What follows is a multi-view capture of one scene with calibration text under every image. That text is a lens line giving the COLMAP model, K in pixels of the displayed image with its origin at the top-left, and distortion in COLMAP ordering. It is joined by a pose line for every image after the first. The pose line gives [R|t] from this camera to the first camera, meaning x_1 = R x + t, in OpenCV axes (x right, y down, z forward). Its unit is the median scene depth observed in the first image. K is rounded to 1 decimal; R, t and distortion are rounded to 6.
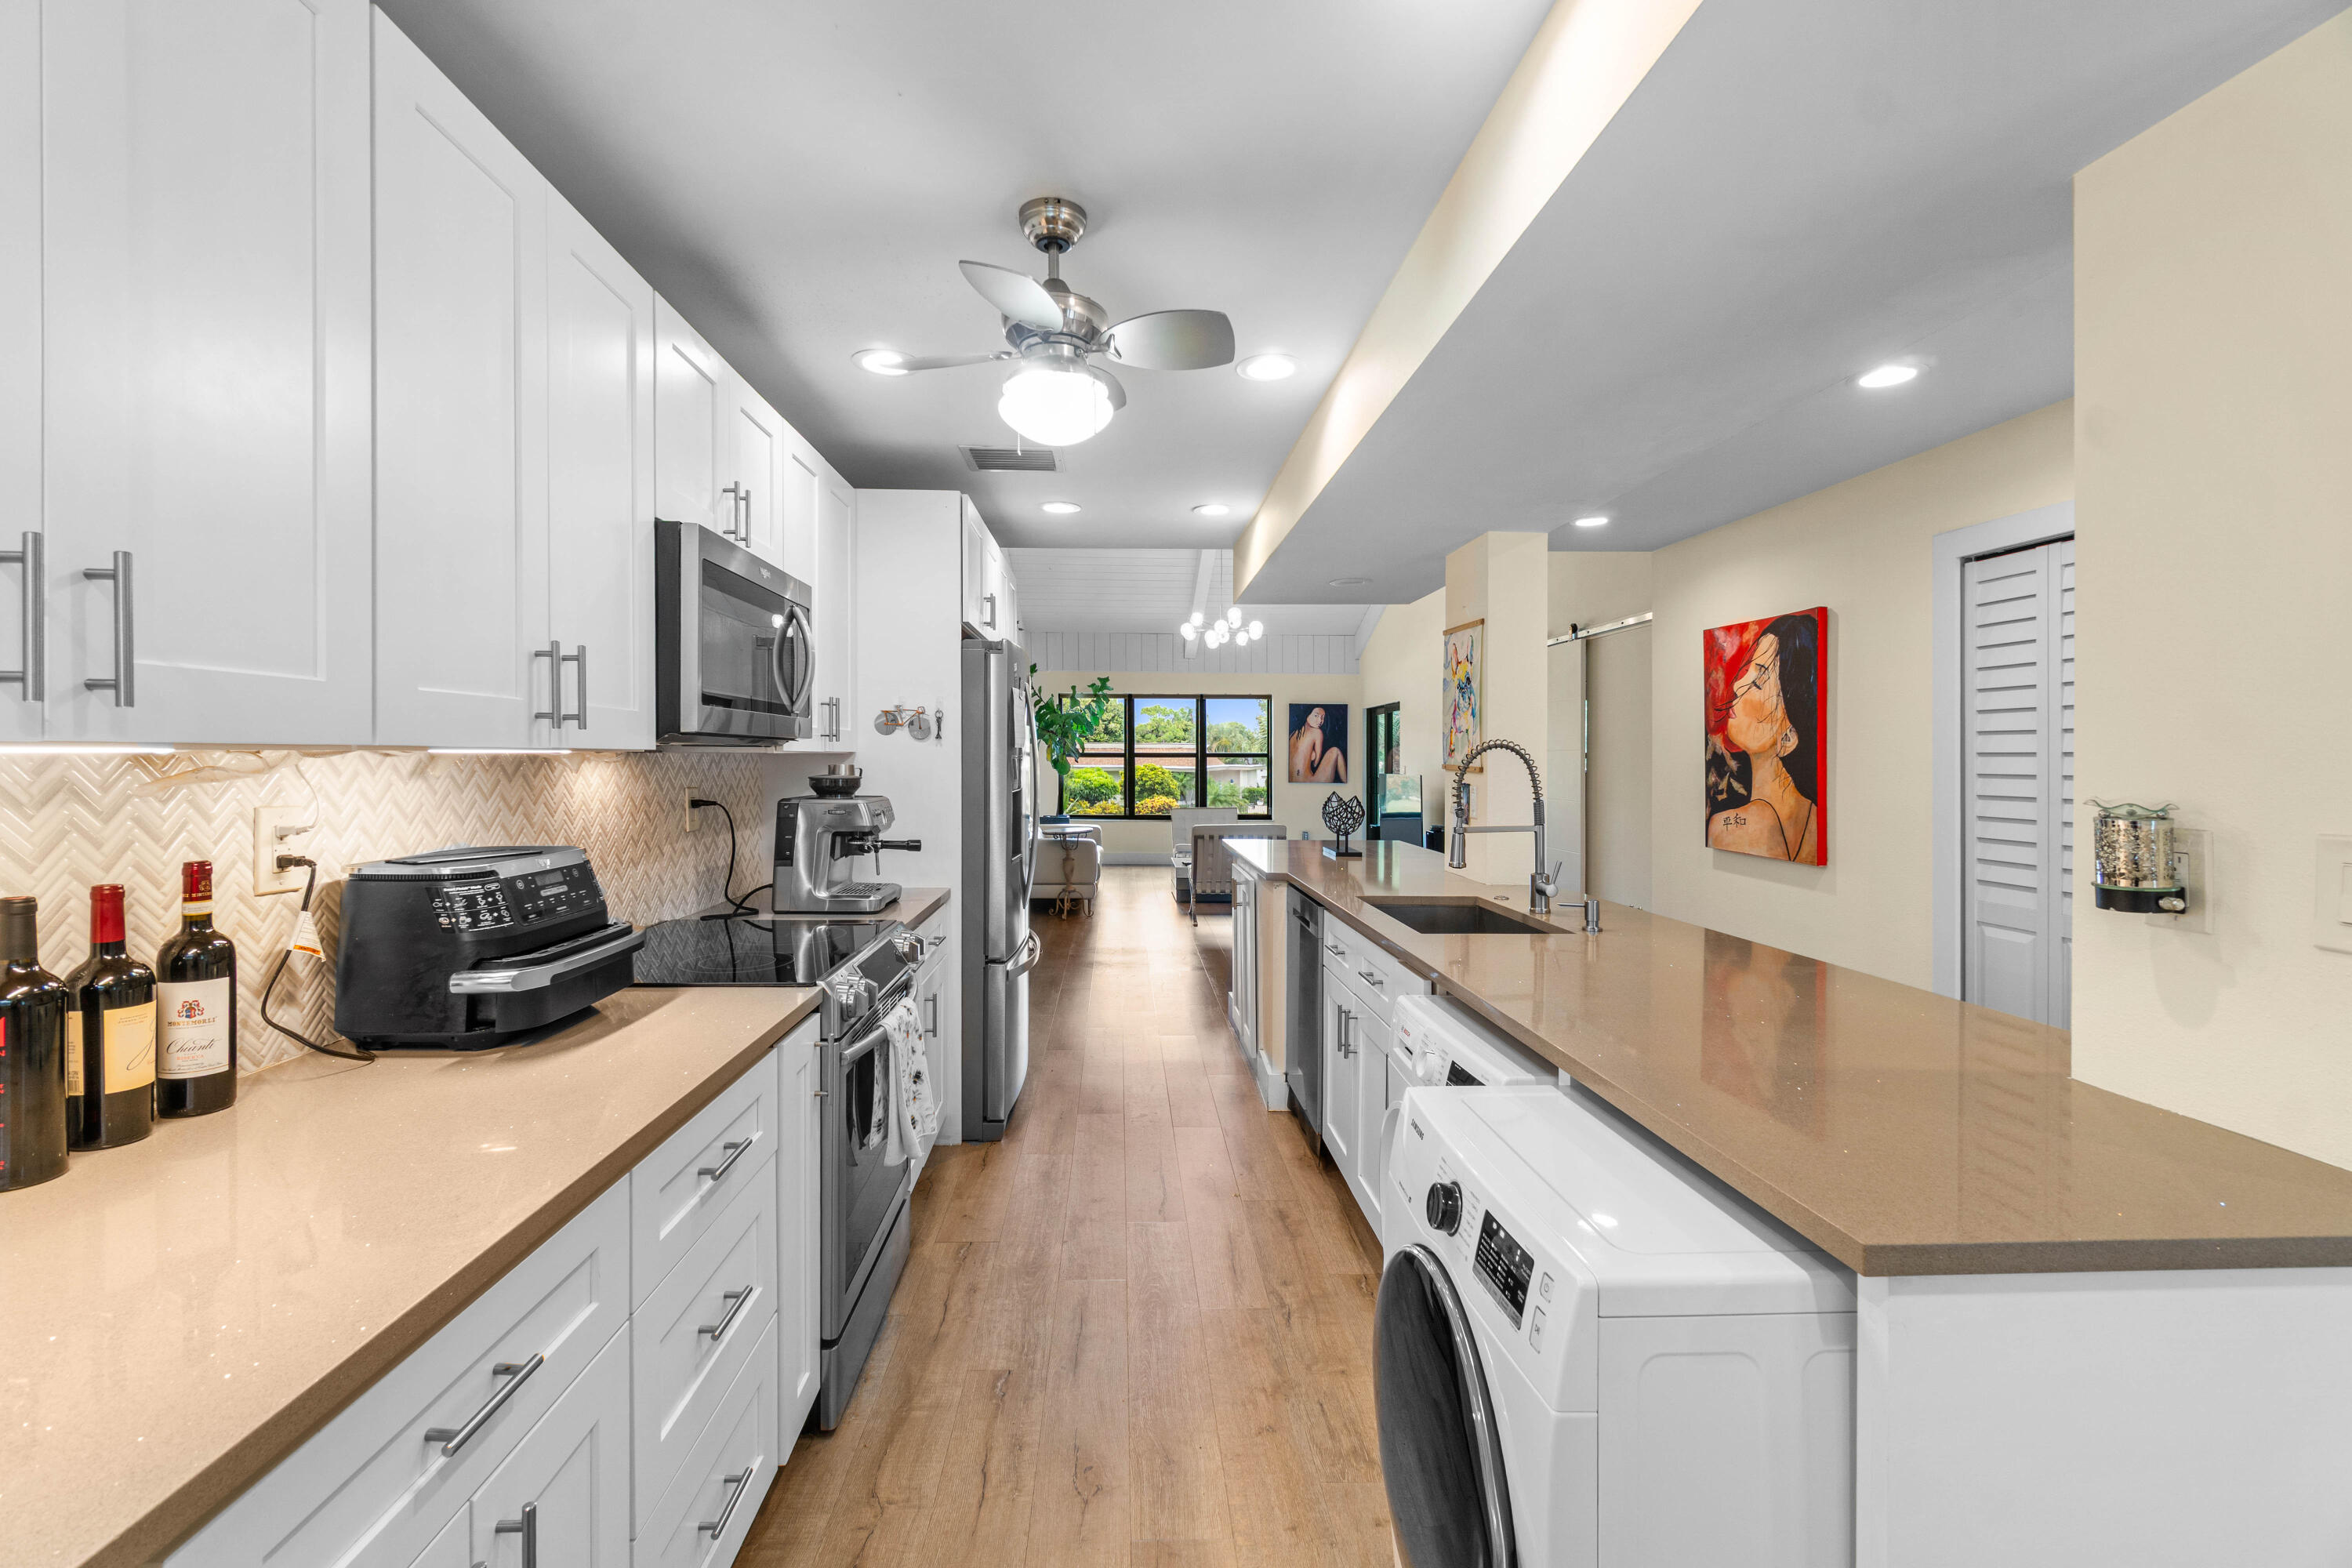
lens RADIAL K [[1011.2, 0, 1149.1], [0, 1011.2, 772.9], [0, 0, 1]] dist [-0.008134, 0.003097]
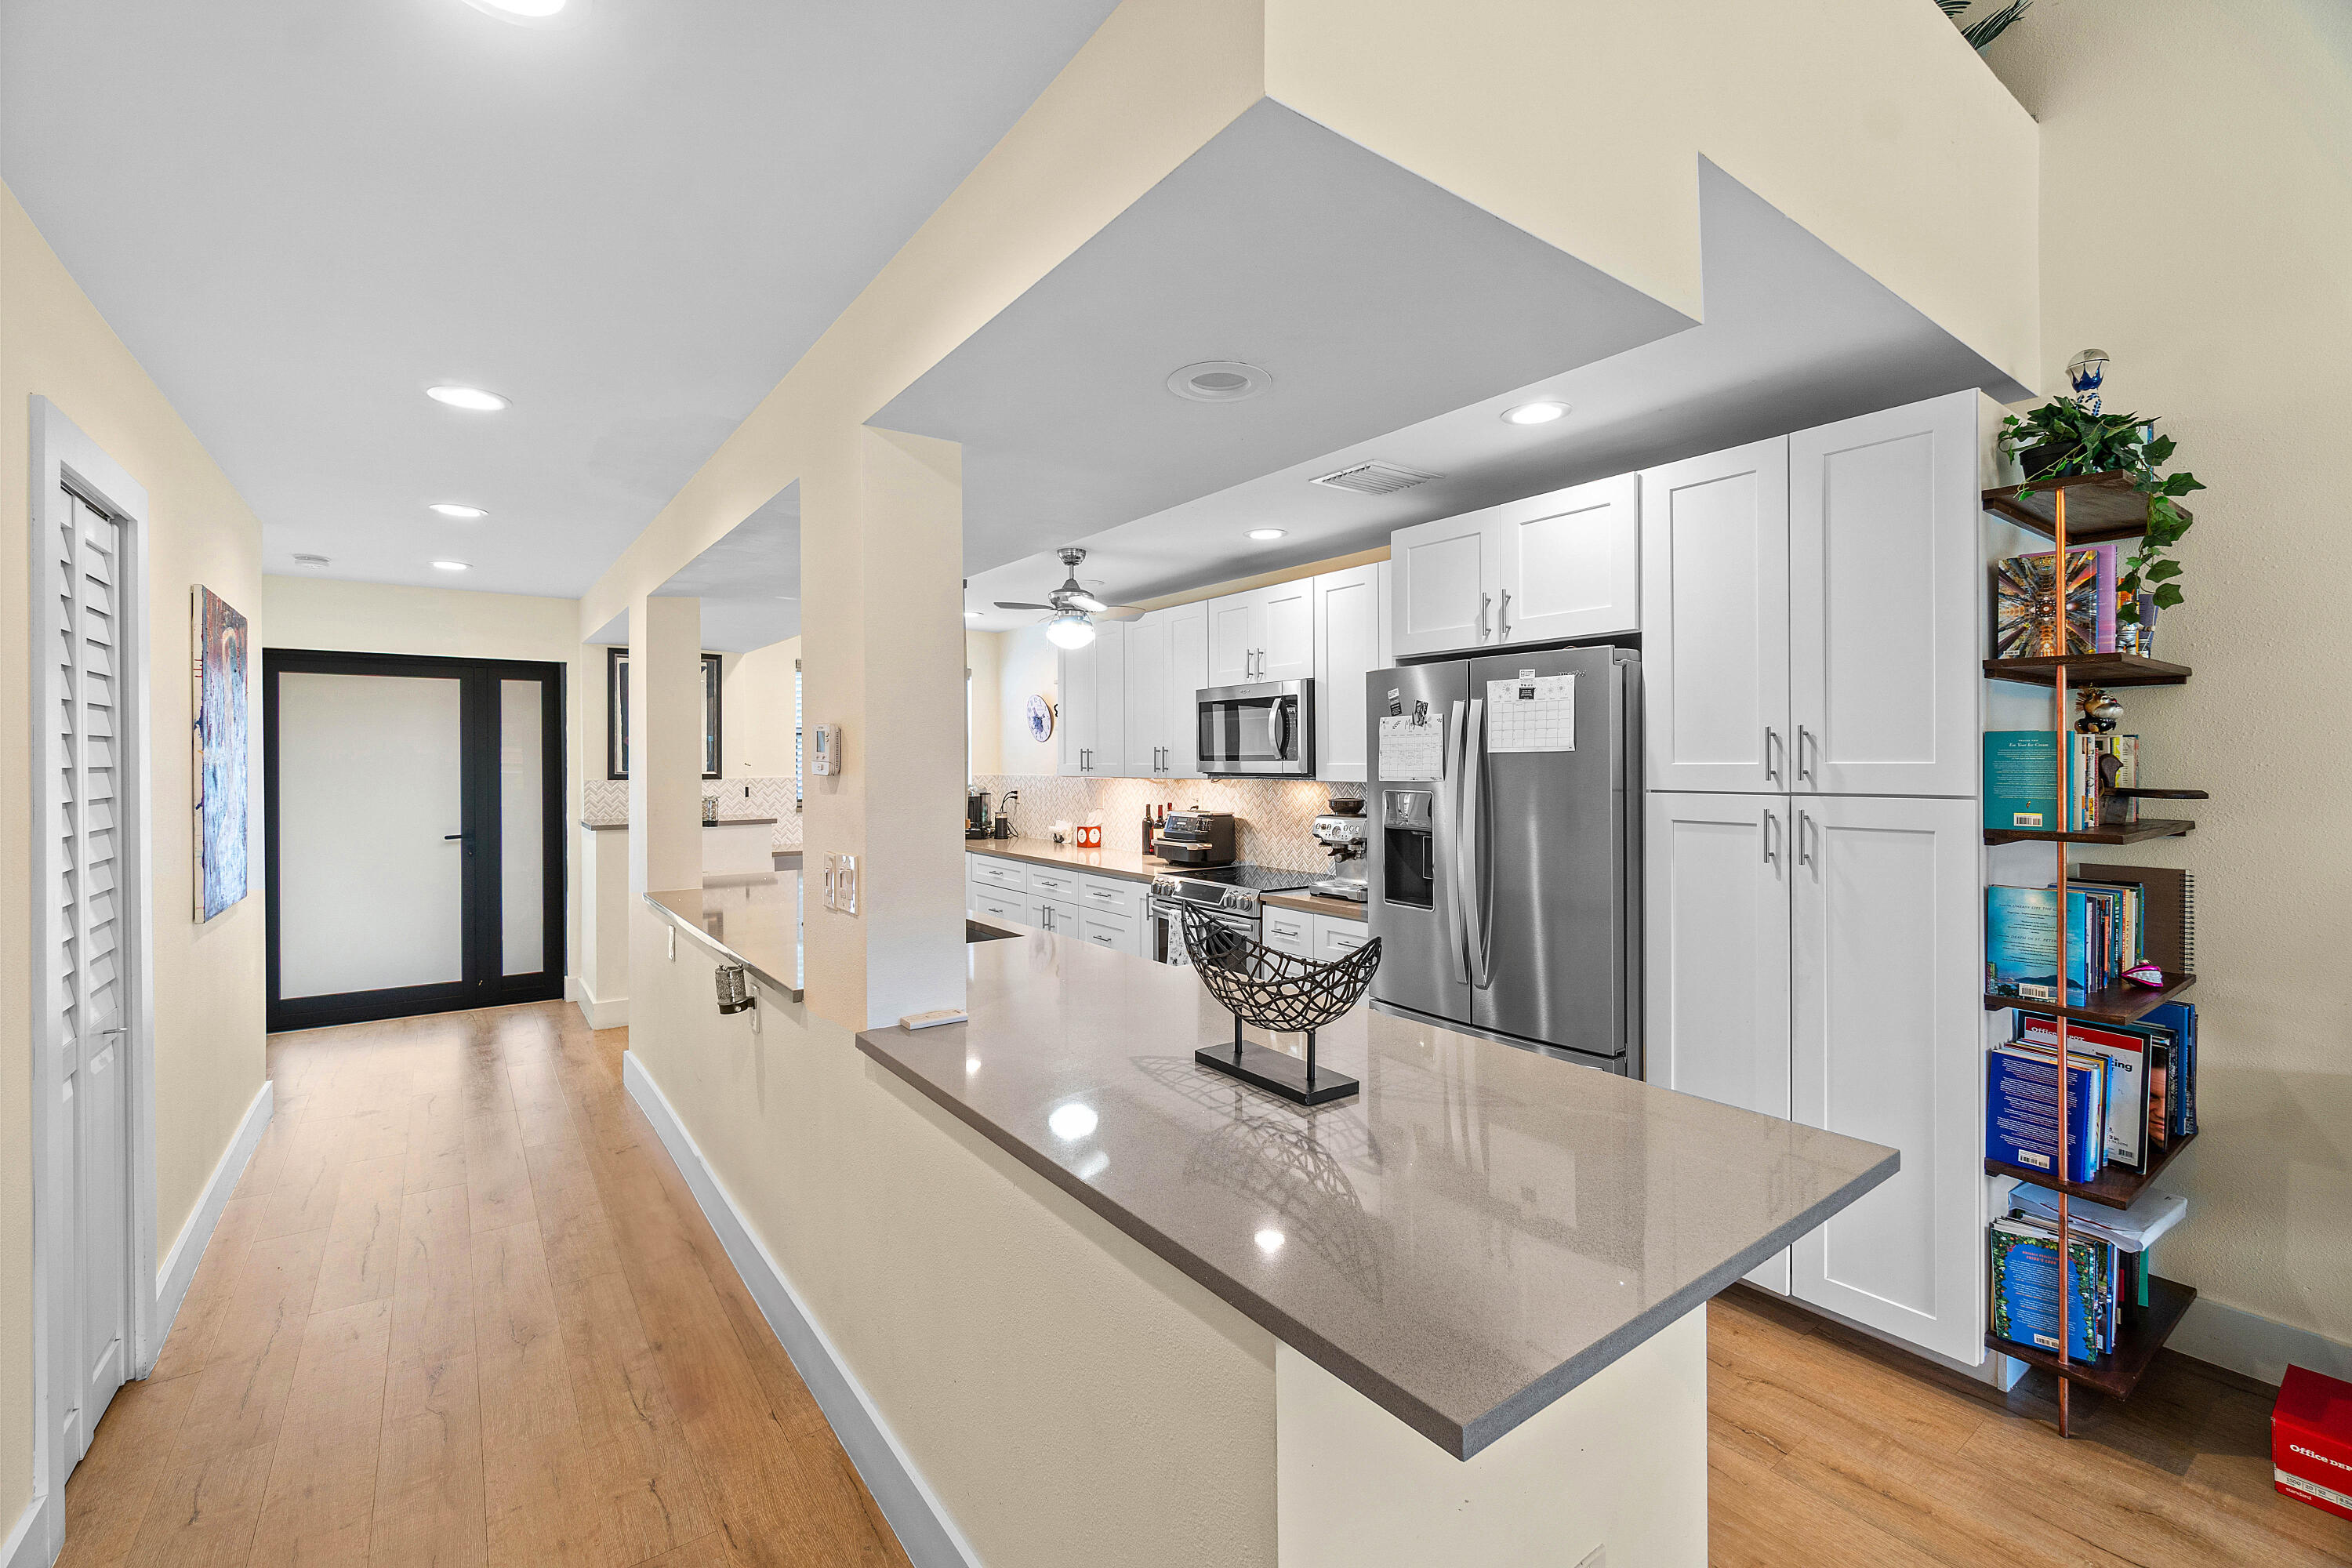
lens RADIAL K [[1011.2, 0, 1146.4], [0, 1011.2, 761.8], [0, 0, 1]] dist [-0.008134, 0.003097]
pose [[-0.847677, -0.000876, -0.530512, 0.717461], [-0.009001, 0.999878, 0.012732, -0.069837], [0.530436, 0.015568, -0.847582, 2.216872]]
